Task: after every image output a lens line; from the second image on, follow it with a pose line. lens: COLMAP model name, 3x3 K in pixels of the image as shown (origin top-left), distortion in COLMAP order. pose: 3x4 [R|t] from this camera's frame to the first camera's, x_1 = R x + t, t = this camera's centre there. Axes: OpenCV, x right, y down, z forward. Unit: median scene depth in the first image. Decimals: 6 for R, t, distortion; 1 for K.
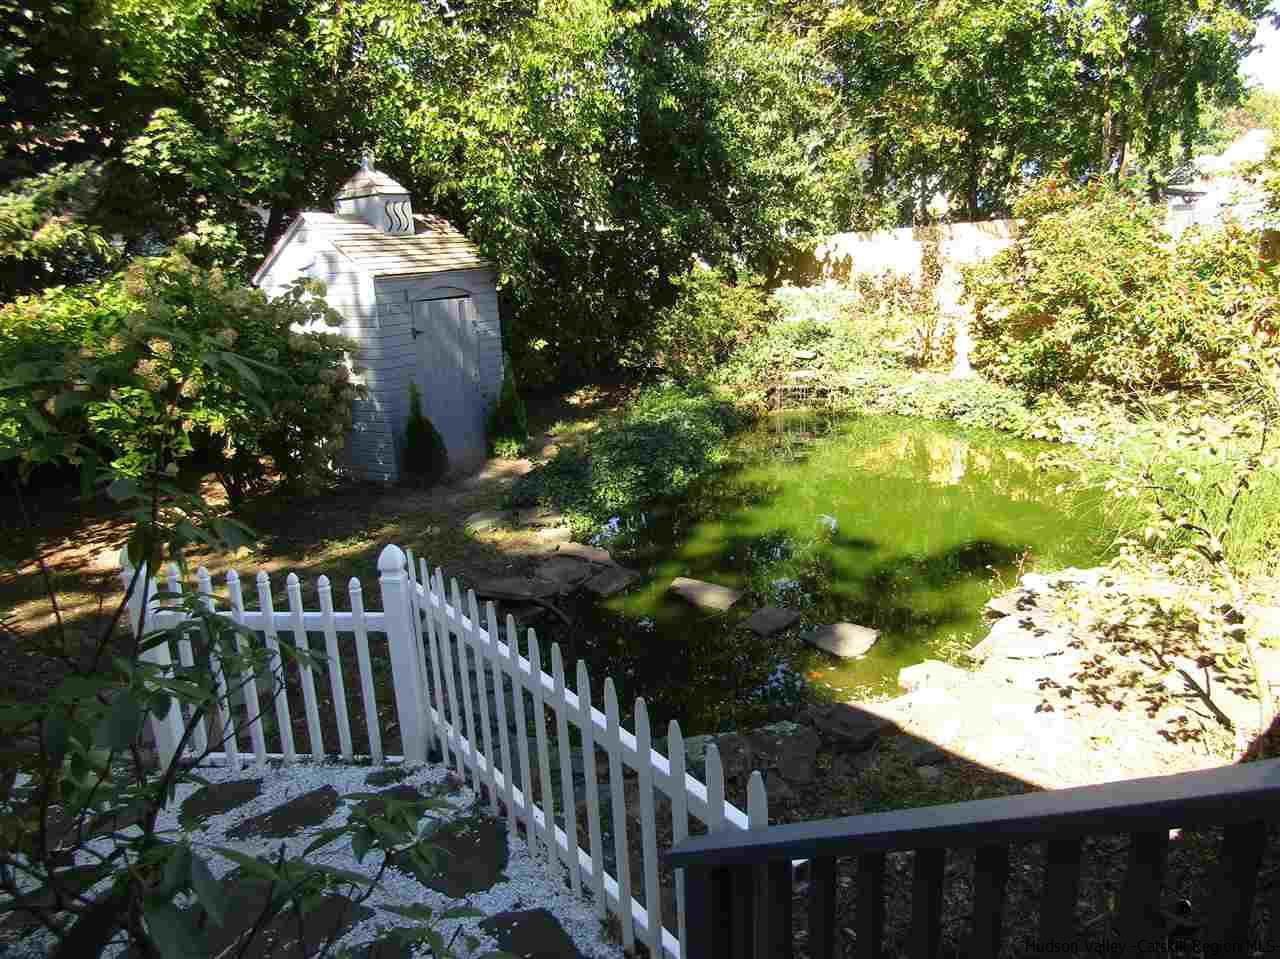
lens RADIAL K [[953.2, 0, 656.1], [0, 953.2, 481.3], [0, 0, 1]] dist [-0.040964, 0.012320]
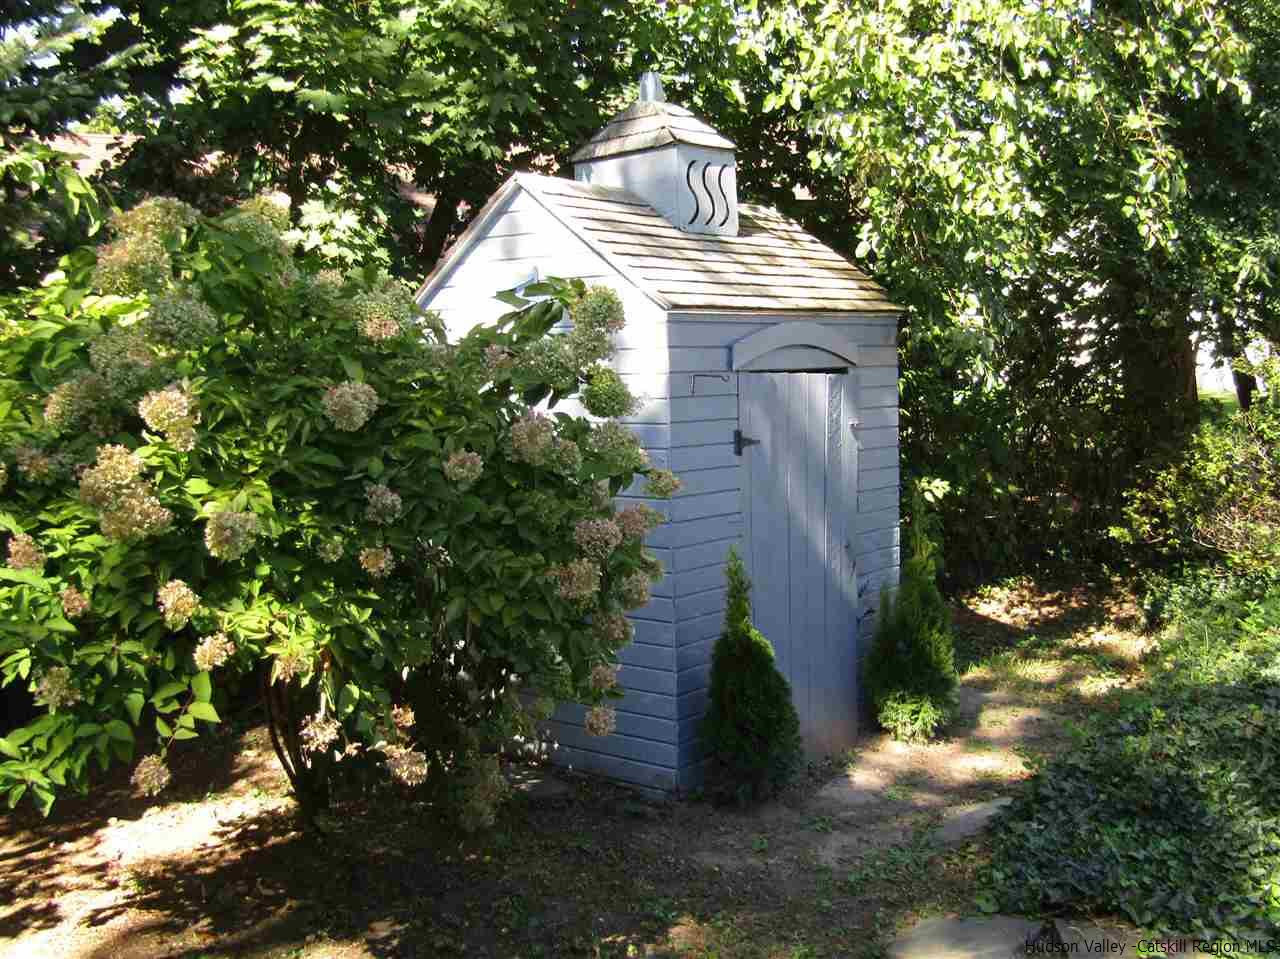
lens RADIAL K [[1417.4, 0, 640.0], [0, 1417.4, 479.5], [0, 0, 1]] dist [-0.119691, 0.006437]
pose [[0.979001, 0.057859, -0.195472, -0.172453], [-0.087607, 0.985227, -0.147149, -0.039460], [0.184071, 0.161184, 0.969607, 0.364524]]
